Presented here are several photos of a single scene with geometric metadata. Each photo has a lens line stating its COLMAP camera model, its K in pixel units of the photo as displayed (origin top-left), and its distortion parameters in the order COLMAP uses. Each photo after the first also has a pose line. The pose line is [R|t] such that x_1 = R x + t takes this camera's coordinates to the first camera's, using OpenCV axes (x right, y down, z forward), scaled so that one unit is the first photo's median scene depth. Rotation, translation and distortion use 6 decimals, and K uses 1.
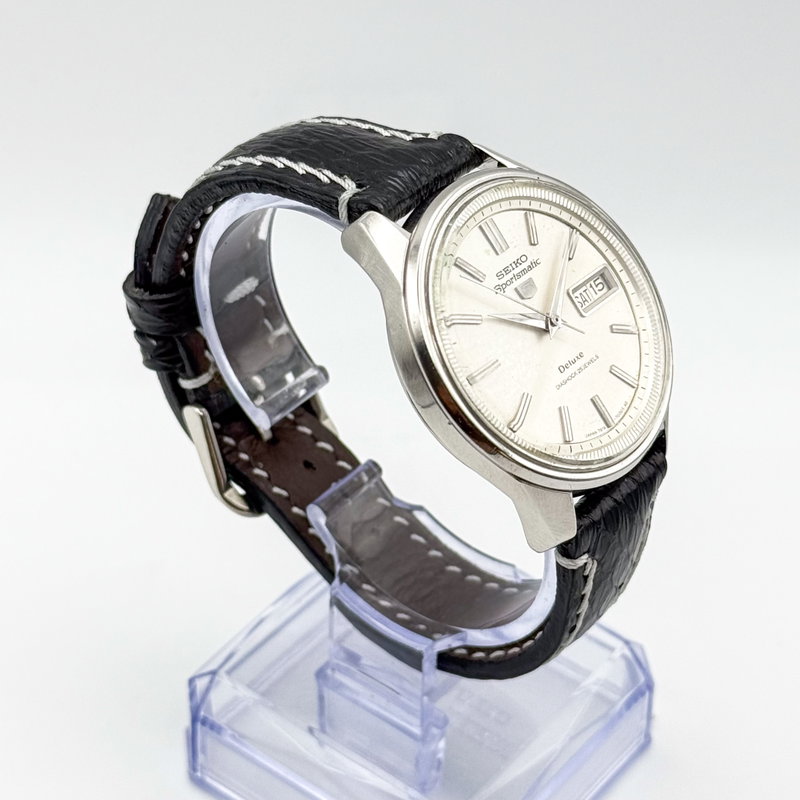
lens RADIAL K [[2183.0, 0, 339.6], [0, 2183.0, 399.1], [0, 0, 1]] dist [0.103877, 0.594456]
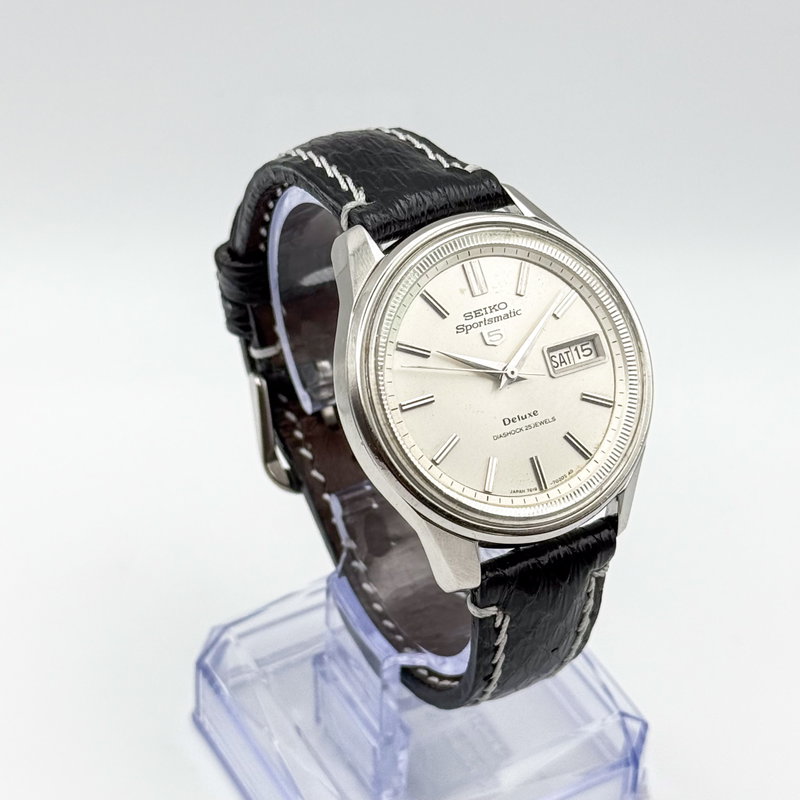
lens RADIAL K [[2186.2, 0, 400.0], [0, 2186.2, 400.0], [0, 0, 1]] dist [0.131146, 0.729043]
pose [[0.929676, 0.243461, -0.276458, 0.320415], [-0.239250, 0.969700, 0.049408, -0.059136], [0.280110, 0.020209, 0.959755, 0.020280]]
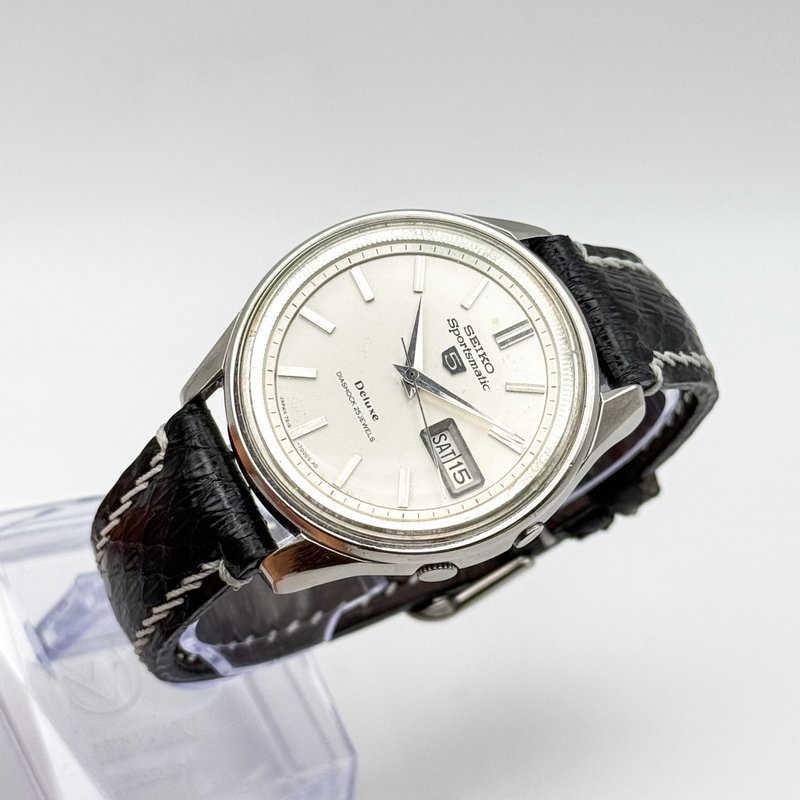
lens RADIAL K [[2186.2, 0, 400.0], [0, 2186.2, 400.0], [0, 0, 1]] dist [0.131146, 0.729043]
pose [[-0.200196, 0.571861, -0.795548, 0.793548], [-0.955567, 0.065351, 0.287439, -0.279436], [0.216365, 0.817743, 0.533369, 0.508259]]
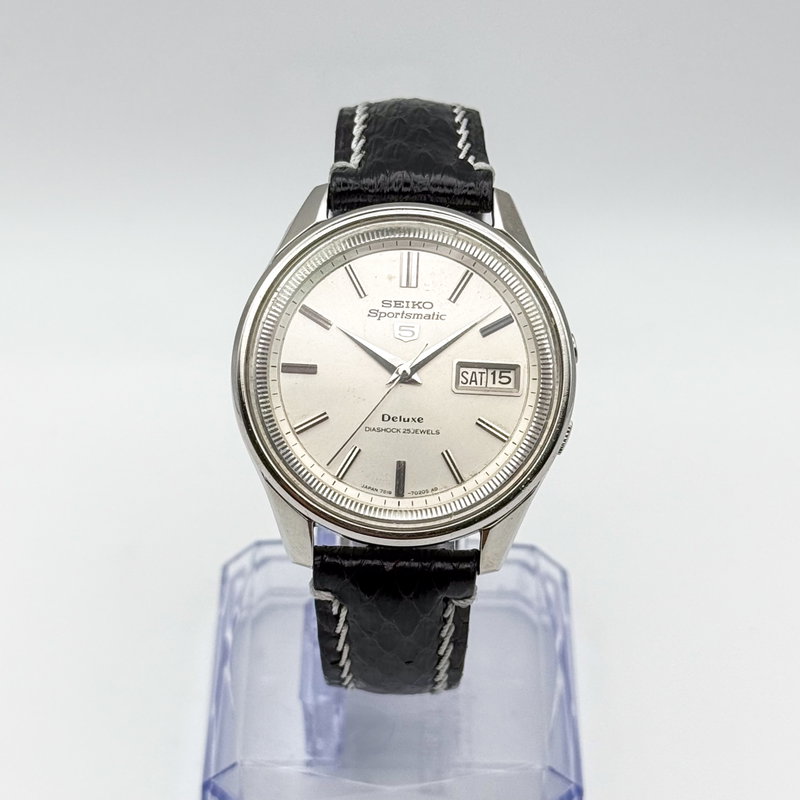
lens RADIAL K [[2186.2, 0, 400.0], [0, 2186.2, 400.0], [0, 0, 1]] dist [0.131146, 0.729043]
pose [[0.620642, 0.517698, -0.588891, 0.657963], [-0.490125, 0.842381, 0.223991, -0.235681], [0.612030, 0.149612, 0.776554, 0.230304]]
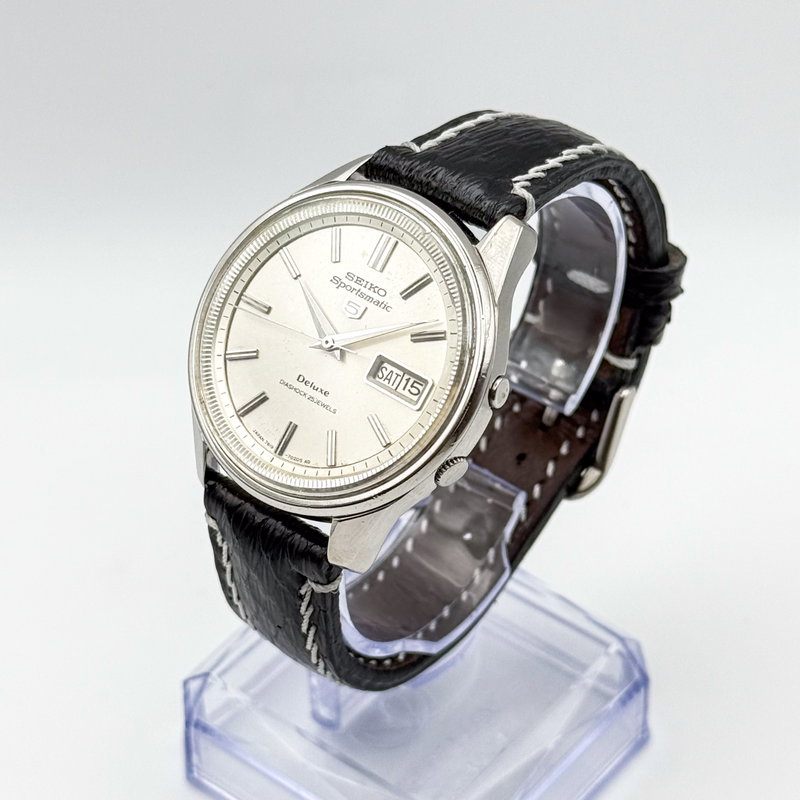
lens RADIAL K [[2186.2, 0, 400.0], [0, 2186.2, 400.0], [0, 0, 1]] dist [0.131146, 0.729043]
pose [[0.001074, 0.626712, -0.779250, 0.852340], [-0.612516, 0.616377, 0.494877, -0.509256], [0.790457, 0.476772, 0.384534, 0.635736]]
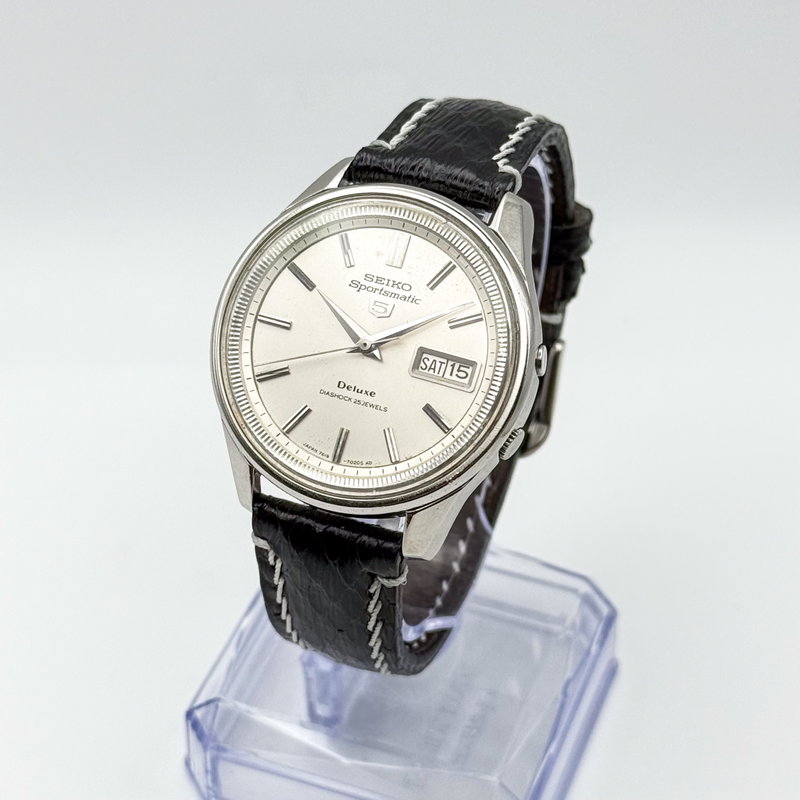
lens RADIAL K [[2186.2, 0, 400.0], [0, 2186.2, 400.0], [0, 0, 1]] dist [0.131146, 0.729043]
pose [[0.312809, 0.601879, -0.734774, 0.829982], [-0.588368, 0.730086, 0.347558, -0.364001], [0.745636, 0.323598, 0.582504, 0.417369]]
